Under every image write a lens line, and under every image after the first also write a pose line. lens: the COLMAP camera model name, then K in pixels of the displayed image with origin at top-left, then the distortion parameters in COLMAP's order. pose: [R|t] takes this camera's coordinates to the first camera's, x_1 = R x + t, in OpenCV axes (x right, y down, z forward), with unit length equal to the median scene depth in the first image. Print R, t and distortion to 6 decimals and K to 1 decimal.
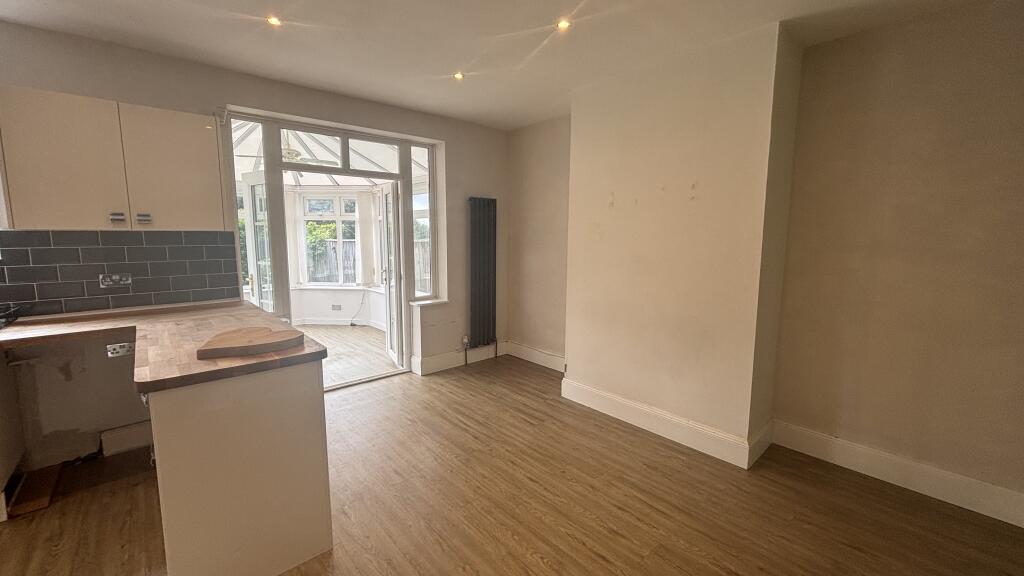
lens RADIAL K [[414.4, 0, 508.1], [0, 414.4, 284.0], [0, 0, 1]] dist [-0.001459, -0.000333]
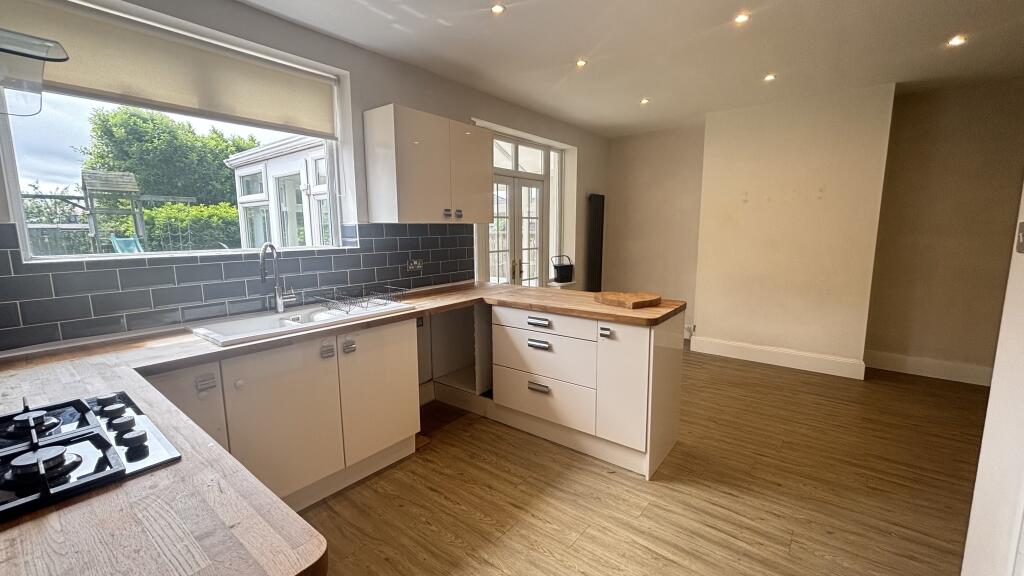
lens RADIAL K [[414.4, 0, 509.1], [0, 414.4, 284.1], [0, 0, 1]] dist [-0.001459, -0.000333]
pose [[0.984454, -0.034267, 0.172268, -0.863496], [0.031249, 0.999307, 0.020200, 0.029574], [-0.172841, -0.014503, 0.984843, -0.228850]]
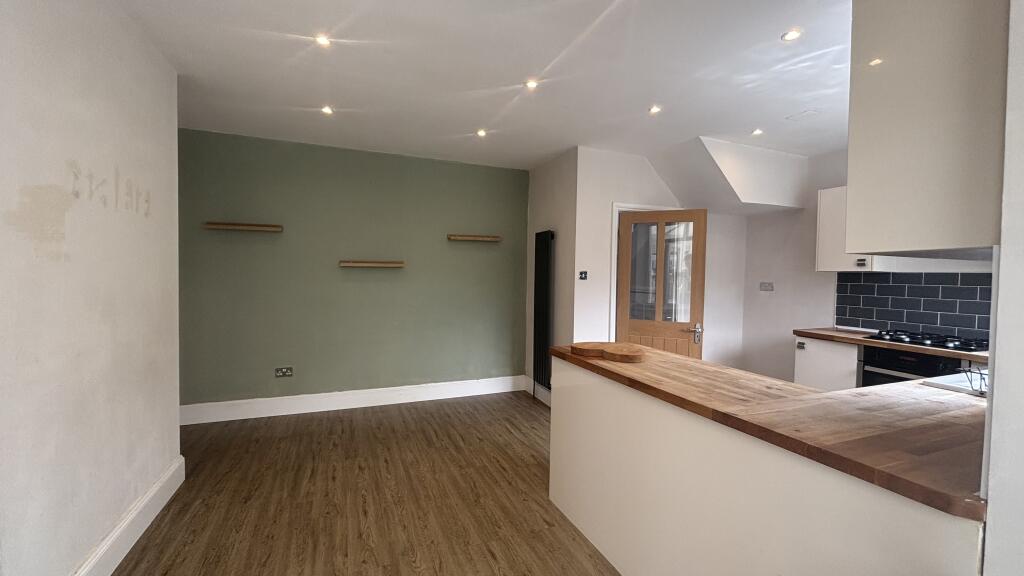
lens RADIAL K [[414.4, 0, 510.6], [0, 414.4, 286.7], [0, 0, 1]] dist [-0.001459, -0.000333]
pose [[-0.944777, -0.031833, 0.326165, -0.501524], [0.017136, 0.989111, 0.146173, -0.167557], [-0.327267, 0.143690, -0.933943, 1.527974]]
